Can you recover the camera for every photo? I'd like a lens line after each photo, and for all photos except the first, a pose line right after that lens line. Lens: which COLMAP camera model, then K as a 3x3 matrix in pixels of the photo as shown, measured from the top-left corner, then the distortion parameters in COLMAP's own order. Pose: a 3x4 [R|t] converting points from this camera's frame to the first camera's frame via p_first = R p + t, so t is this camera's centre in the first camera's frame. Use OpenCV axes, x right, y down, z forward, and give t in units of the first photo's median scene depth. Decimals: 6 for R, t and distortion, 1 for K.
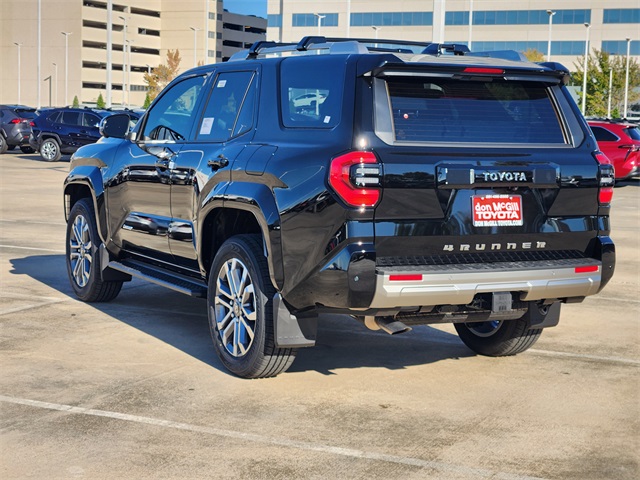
lens RADIAL K [[1354.2, 0, 314.8], [0, 1354.2, 239.1], [0, 0, 1]] dist [-0.056876, 0.000000]
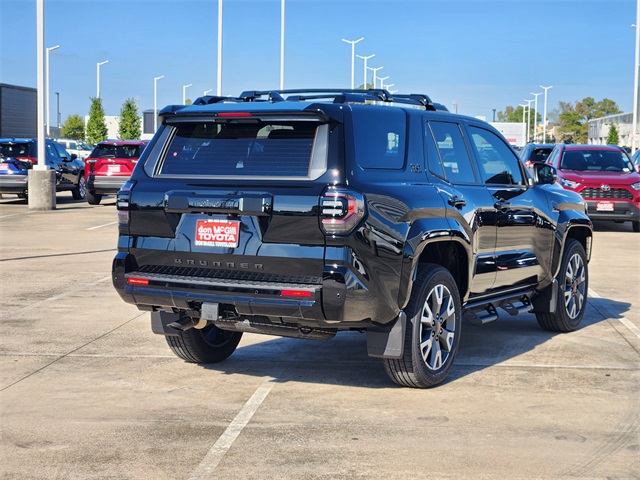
lens RADIAL K [[1354.2, 0, 317.7], [0, 1354.2, 239.6], [0, 0, 1]] dist [-0.056876, 0.000000]
pose [[0.444977, 0.037296, -0.894765, 1.217926], [-0.076470, 0.997066, 0.003531, -0.026342], [0.892271, 0.066851, 0.446523, 0.556195]]
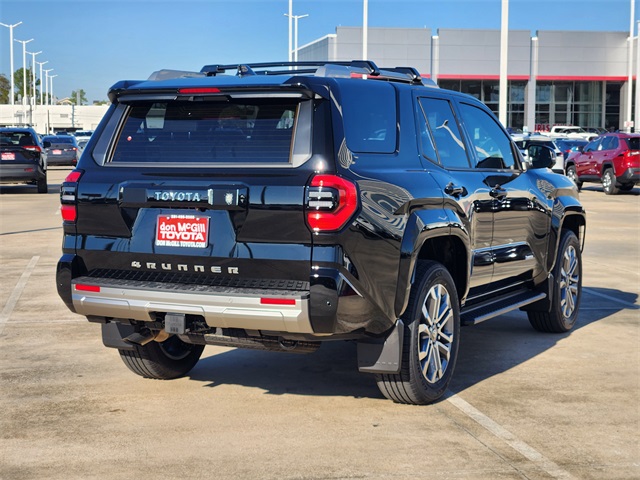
lens RADIAL K [[1354.2, 0, 322.3], [0, 1354.2, 238.6], [0, 0, 1]] dist [-0.056876, 0.000000]
pose [[0.494840, 0.040006, -0.868063, 1.042951], [-0.062797, 0.997974, 0.010196, -0.032133], [0.866712, 0.049466, 0.496350, 0.598294]]
